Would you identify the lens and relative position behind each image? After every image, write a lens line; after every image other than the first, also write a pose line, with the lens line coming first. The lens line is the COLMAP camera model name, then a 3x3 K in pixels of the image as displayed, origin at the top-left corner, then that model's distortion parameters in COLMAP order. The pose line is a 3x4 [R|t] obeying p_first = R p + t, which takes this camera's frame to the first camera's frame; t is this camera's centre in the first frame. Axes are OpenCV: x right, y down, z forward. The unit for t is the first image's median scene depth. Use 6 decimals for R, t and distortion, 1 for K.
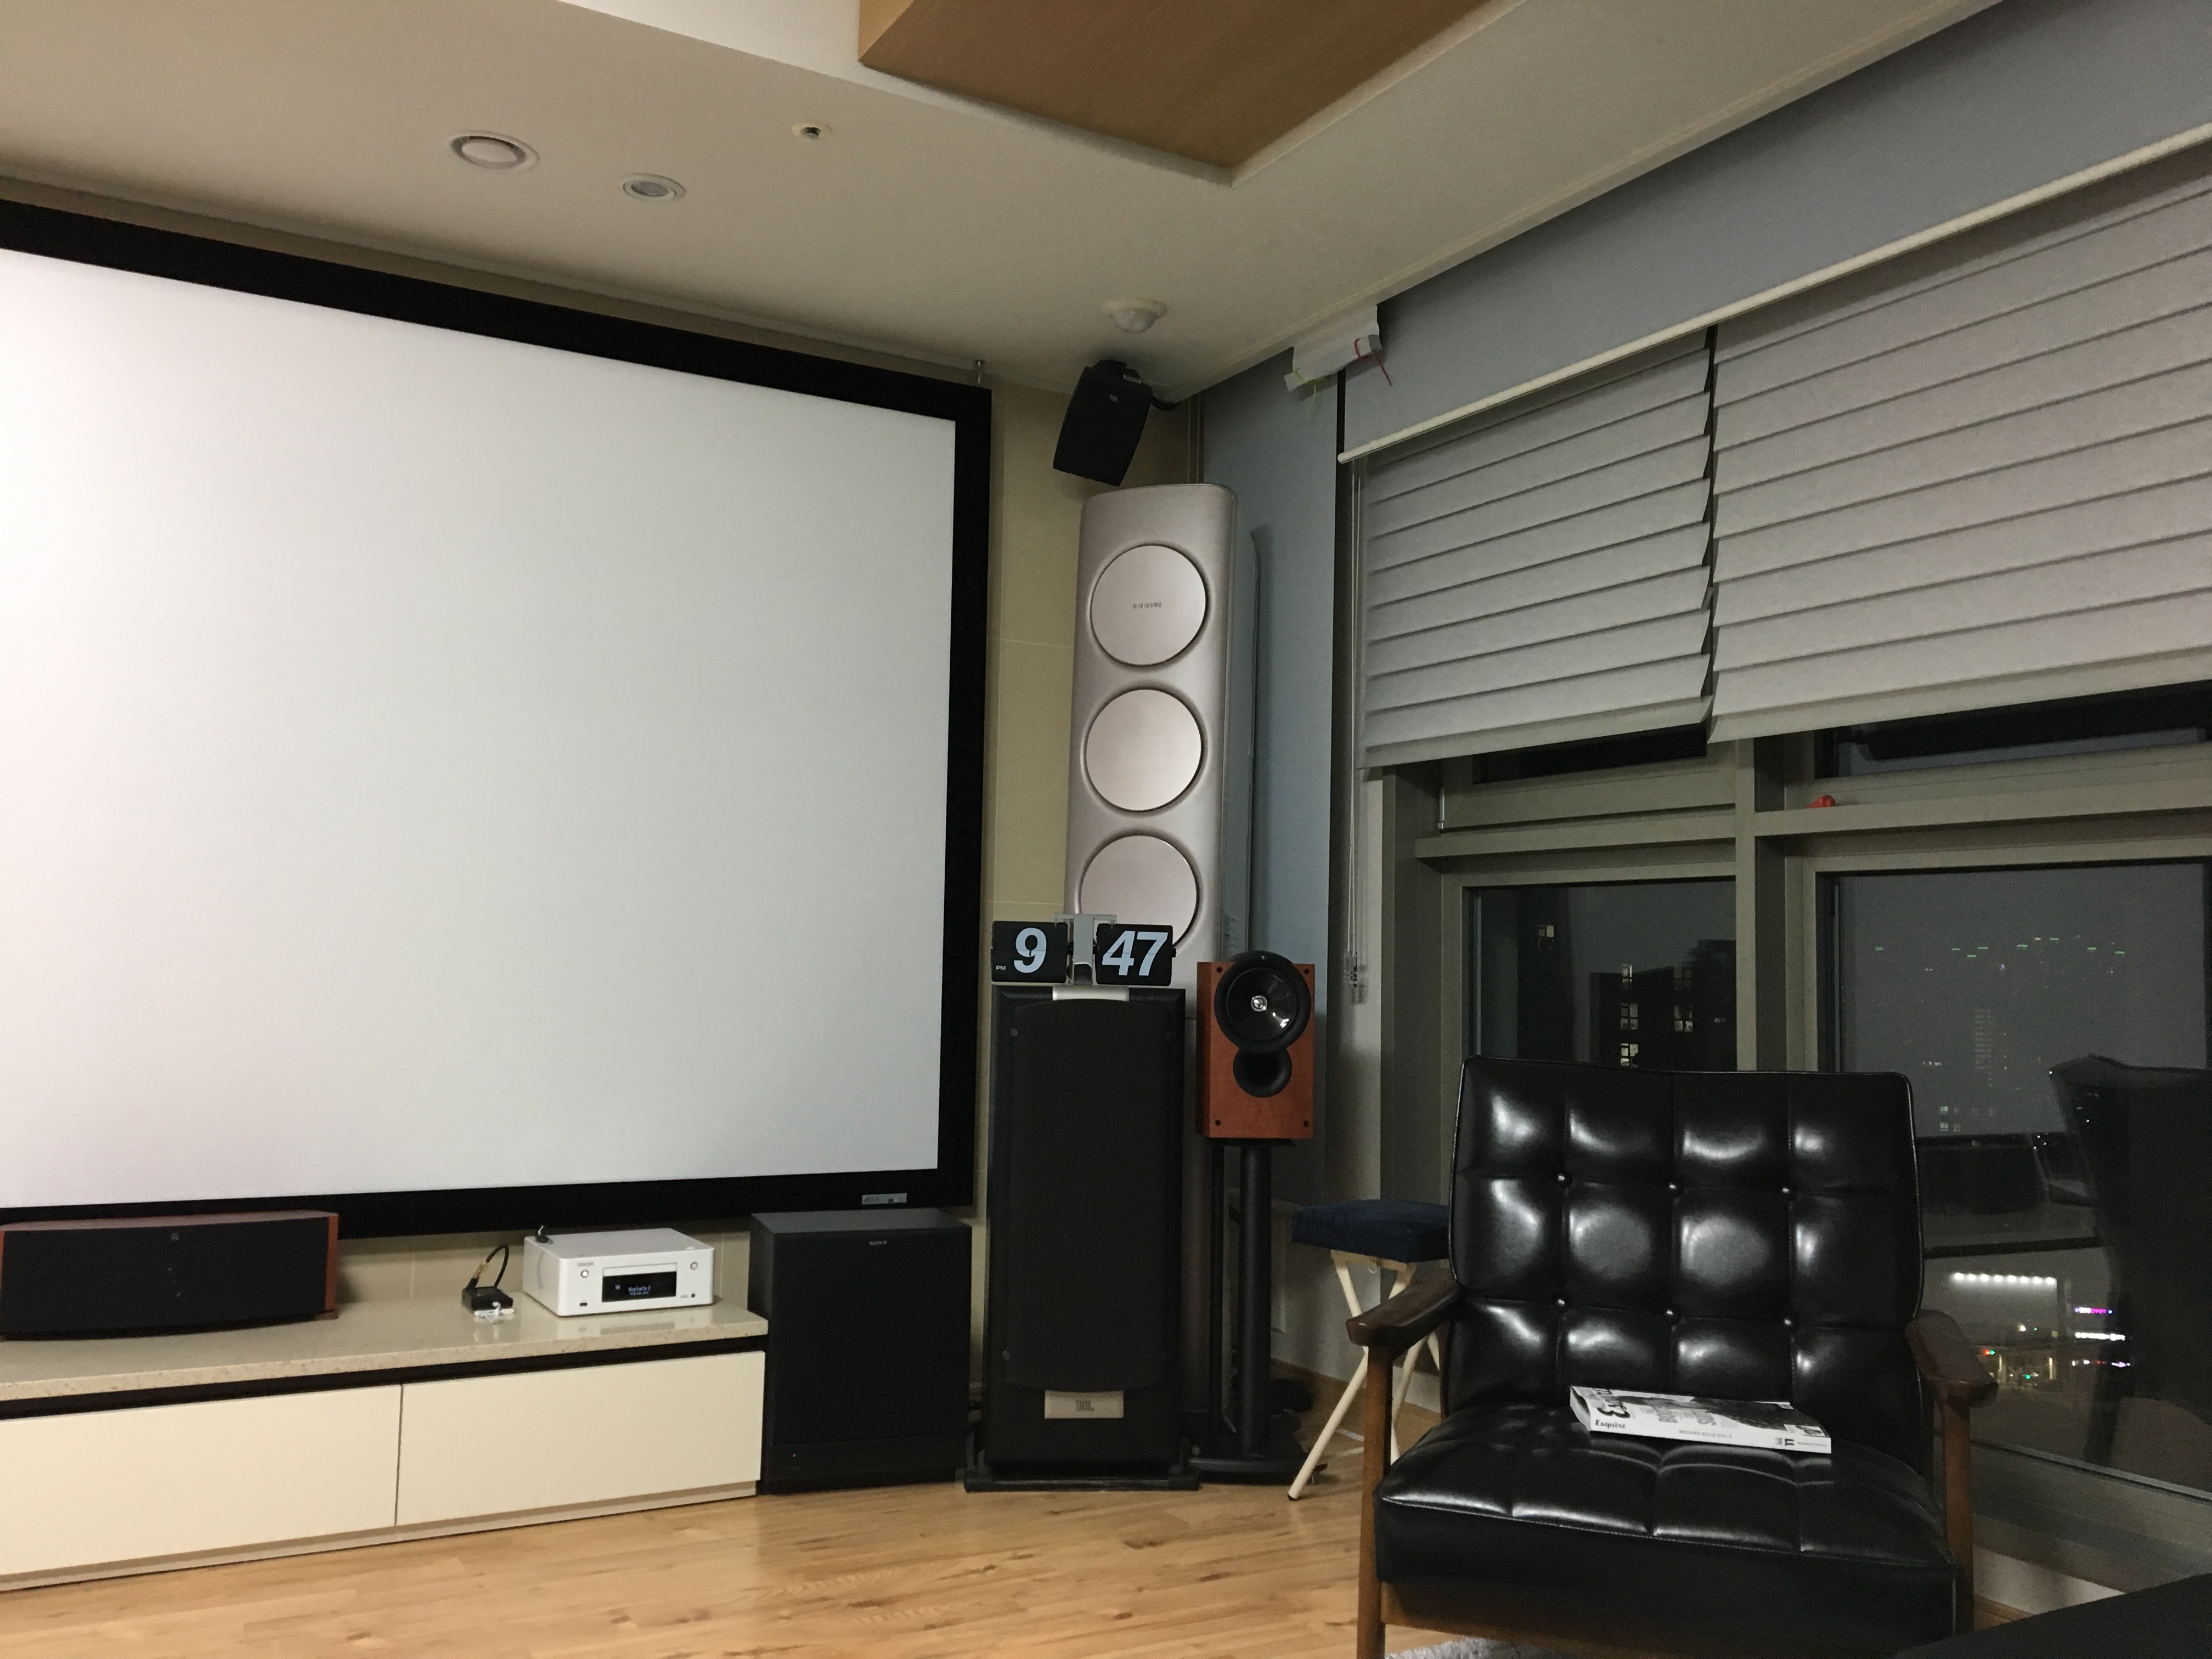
lens RADIAL K [[1867.6, 0, 1090.2], [0, 1867.6, 824.0], [0, 0, 1]] dist [0.078702, -0.099026]
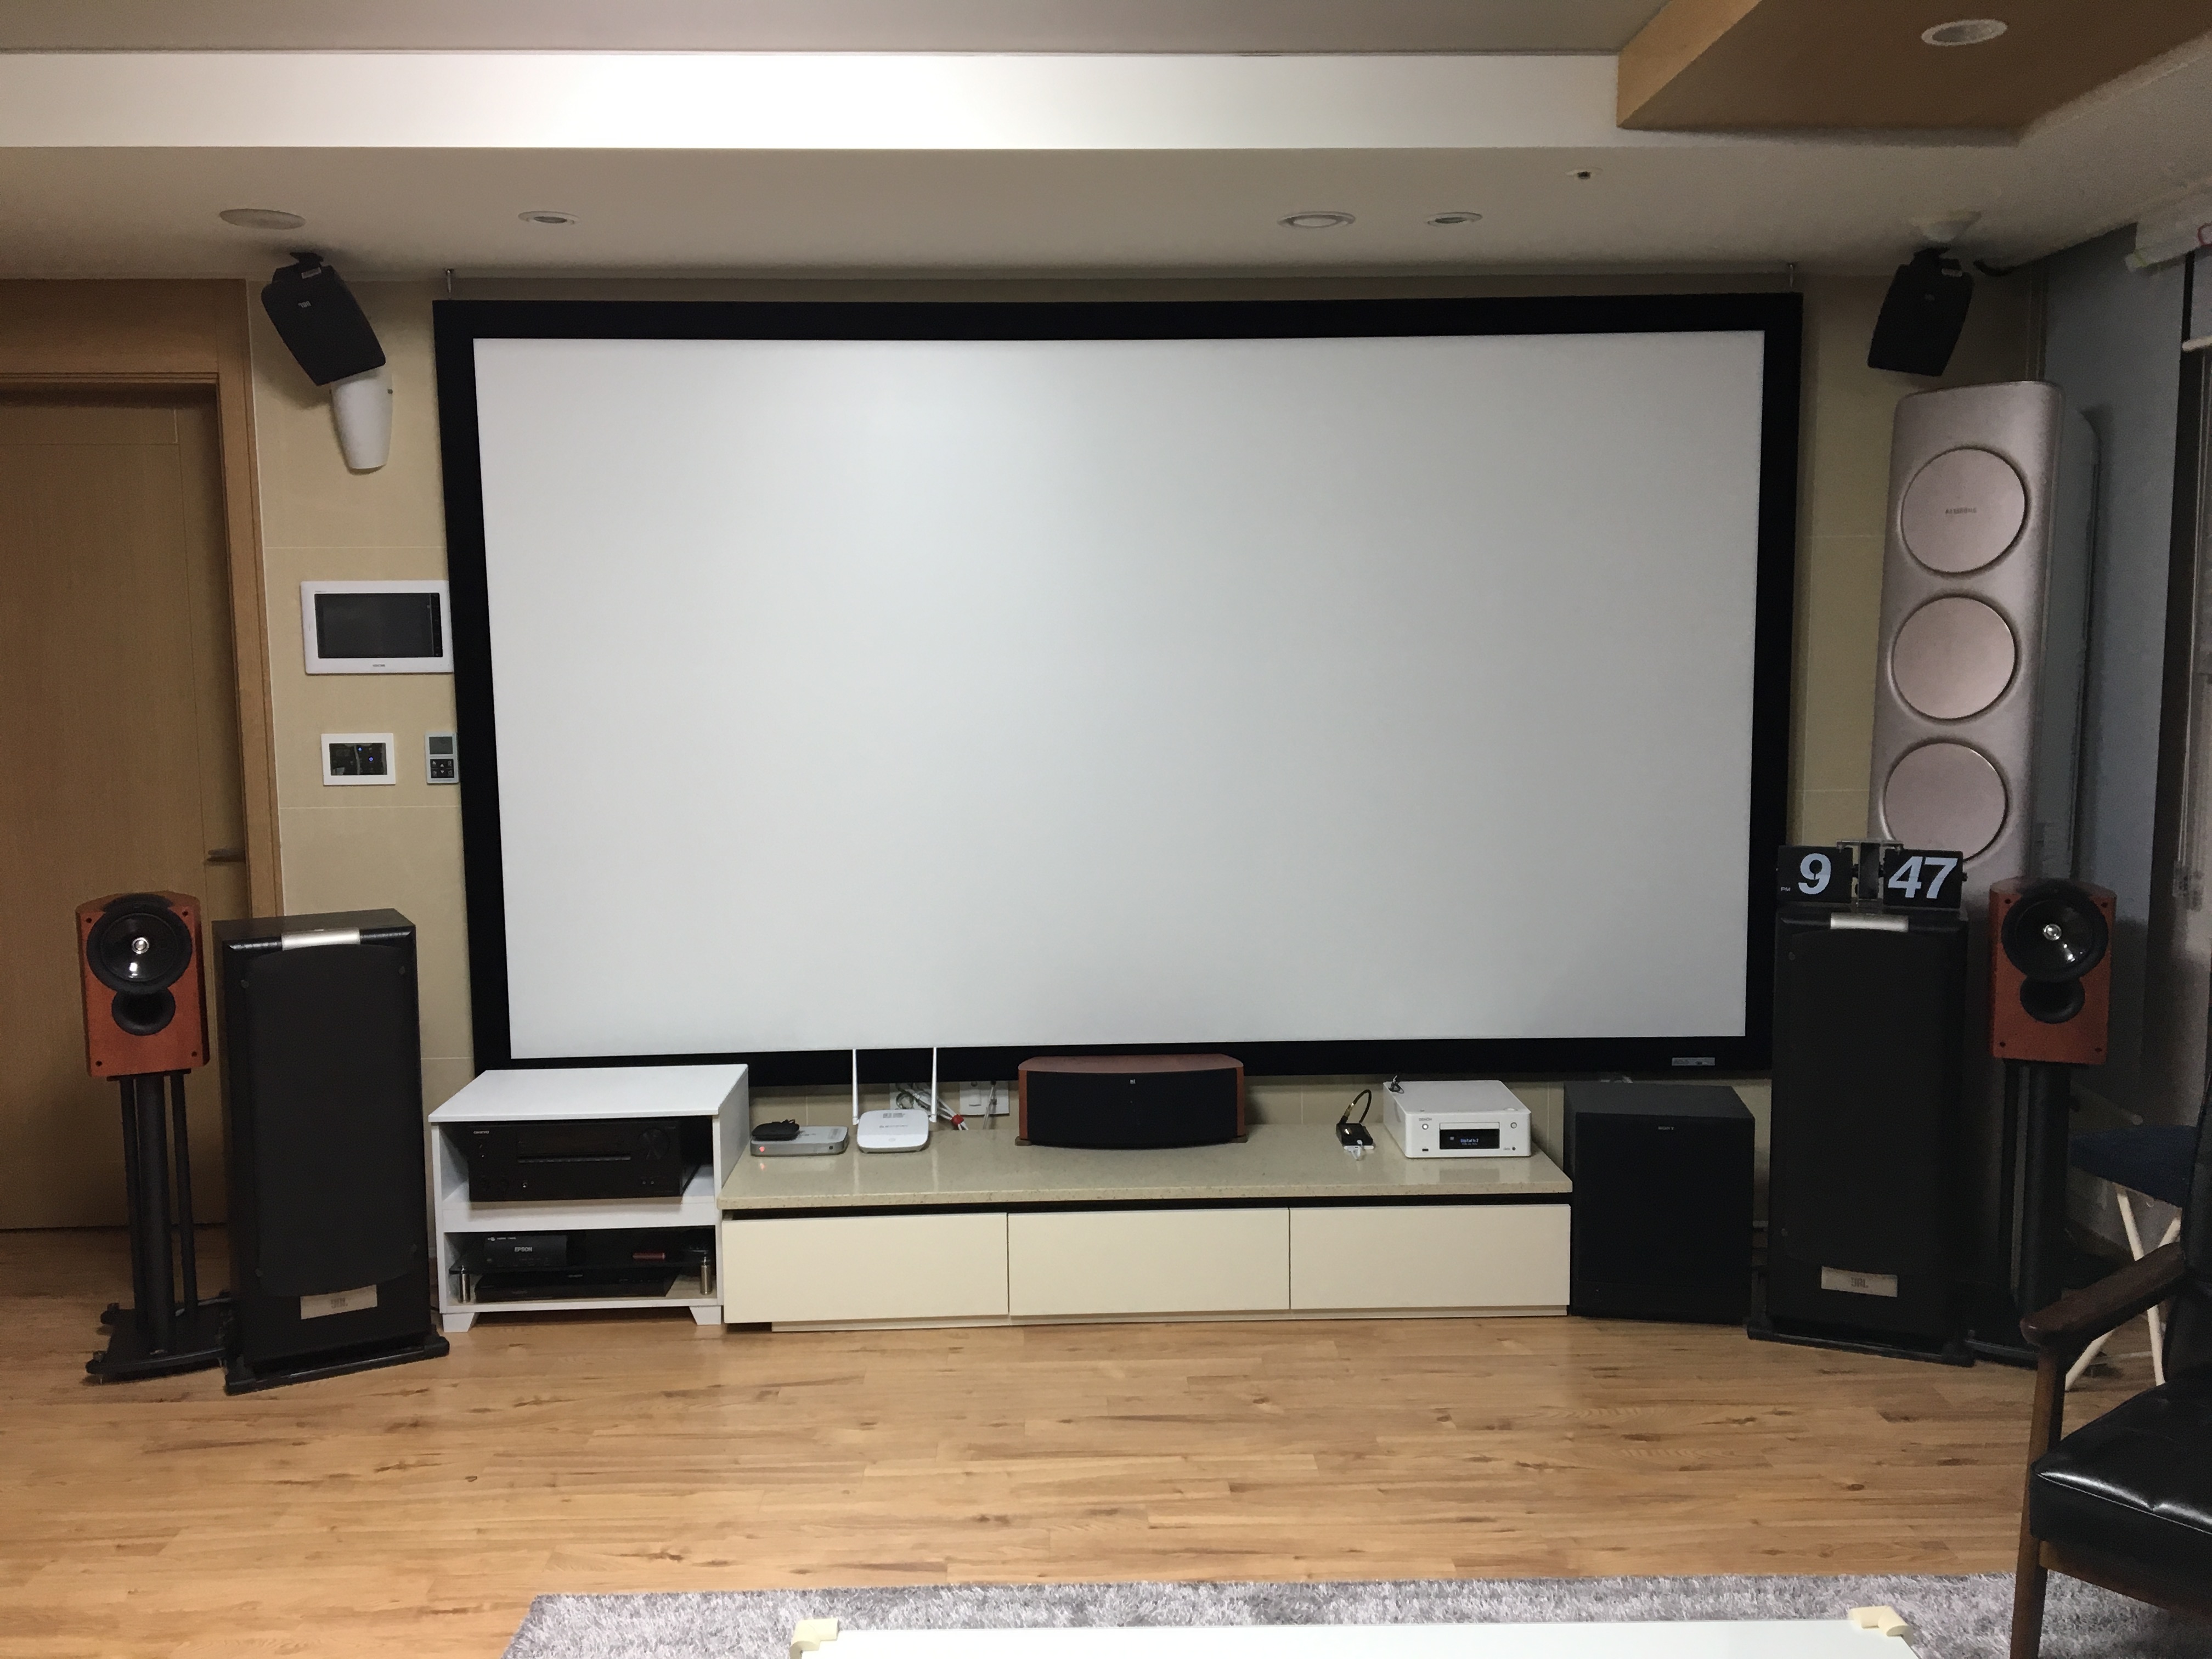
lens RADIAL K [[1867.6, 0, 1090.2], [0, 1867.6, 824.0], [0, 0, 1]] dist [0.078702, -0.099026]
pose [[0.884801, 0.019386, -0.465565, 0.110492], [0.064719, 0.984337, 0.163987, -0.176347], [0.461452, -0.175226, 0.869688, -0.153114]]
